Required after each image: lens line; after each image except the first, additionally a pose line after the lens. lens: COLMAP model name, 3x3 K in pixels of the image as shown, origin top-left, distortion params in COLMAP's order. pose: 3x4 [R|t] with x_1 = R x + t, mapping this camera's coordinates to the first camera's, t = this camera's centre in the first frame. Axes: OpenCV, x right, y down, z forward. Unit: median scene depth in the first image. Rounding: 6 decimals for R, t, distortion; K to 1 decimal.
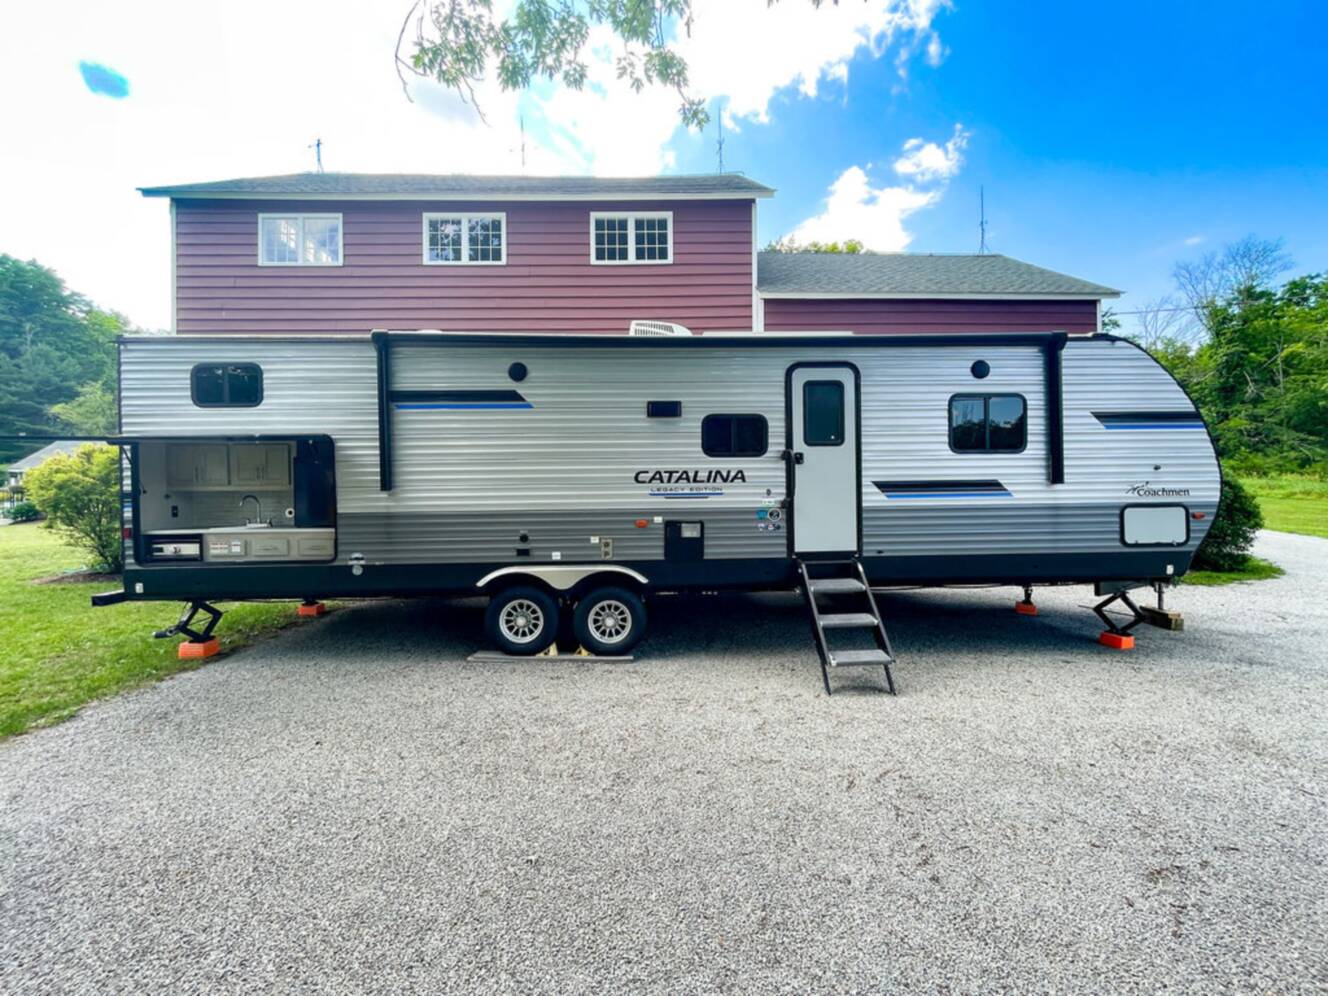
lens RADIAL K [[540.9, 0, 664.8], [0, 540.9, 497.2], [0, 0, 1]] dist [-0.001439, -0.000761]
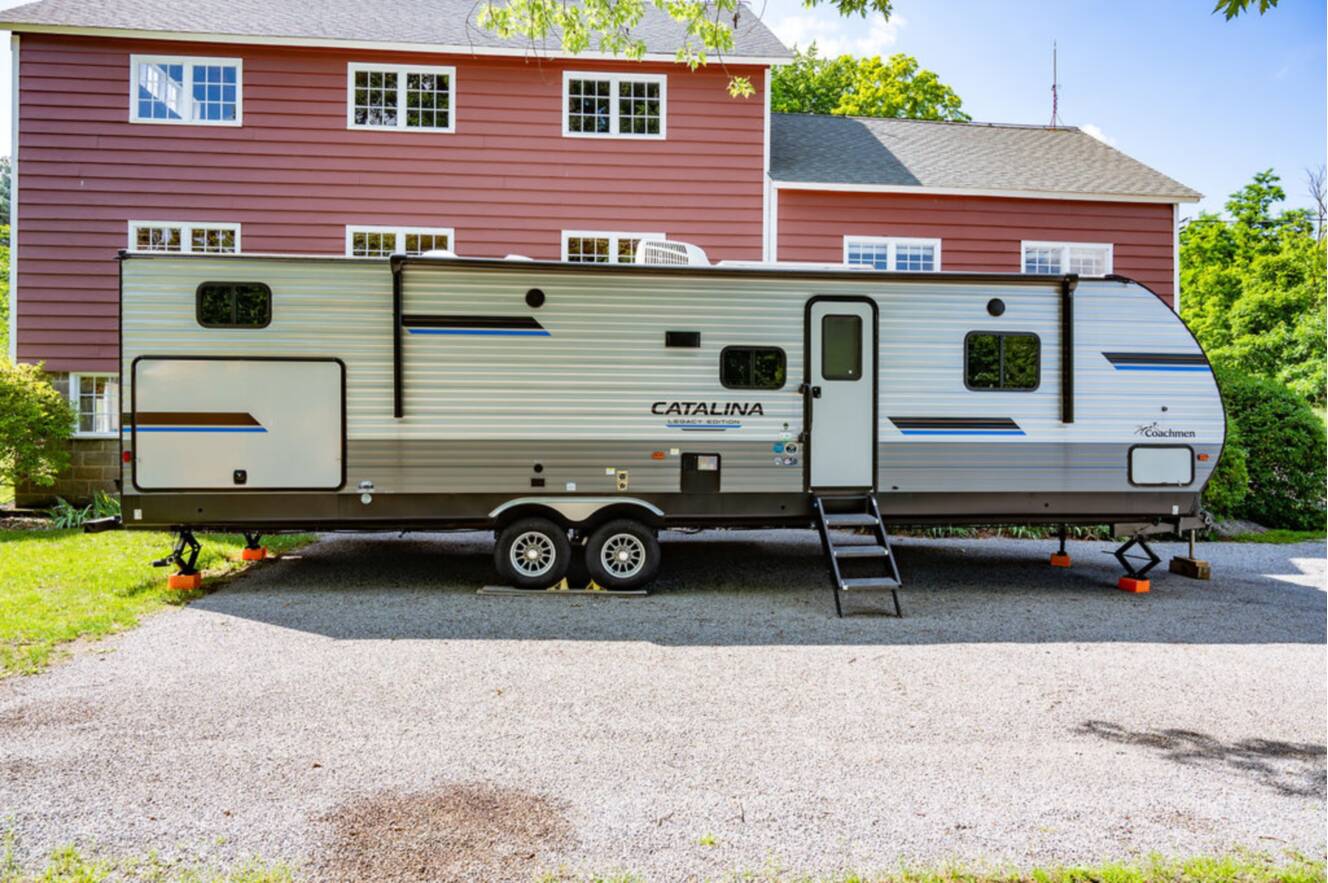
lens RADIAL K [[875.4, 0, 664.0], [0, 875.4, 441.5], [0, 0, 1]] dist [-0.010118, 0.000274]
pose [[0.997360, 0.017004, 0.070591, -0.142644], [-0.017387, 0.999837, 0.004816, 0.014975], [-0.070498, -0.006030, 0.997494, -0.580184]]
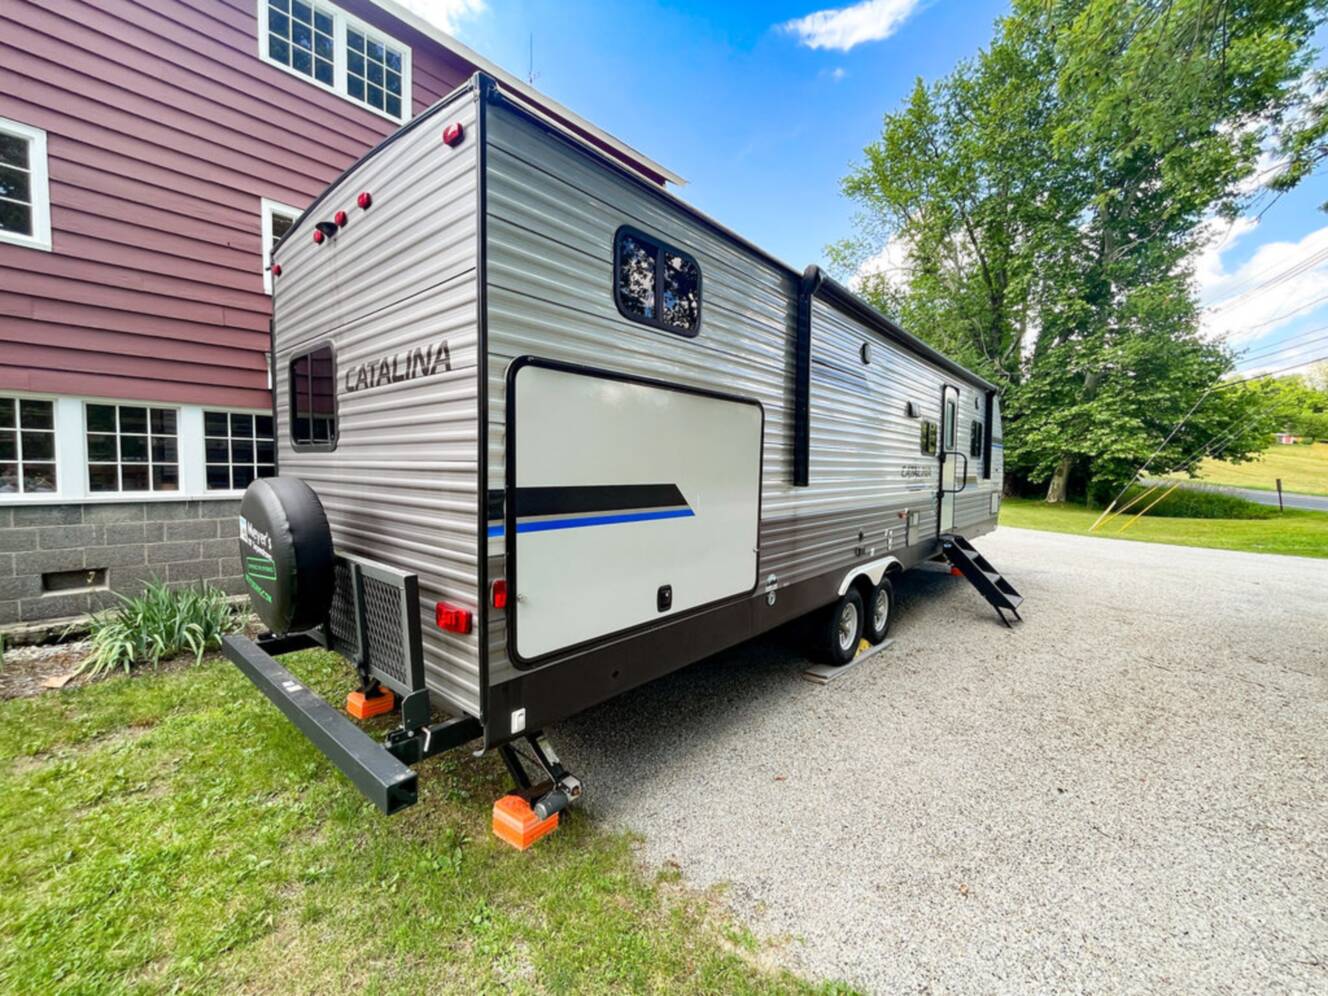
lens RADIAL K [[540.9, 0, 664.8], [0, 540.9, 497.2], [0, 0, 1]] dist [-0.001439, -0.000761]
pose [[0.681482, -0.019804, 0.731567, -1.133667], [-0.013464, 0.999125, 0.039588, -0.022257], [-0.731711, -0.036828, 0.680619, 0.602942]]
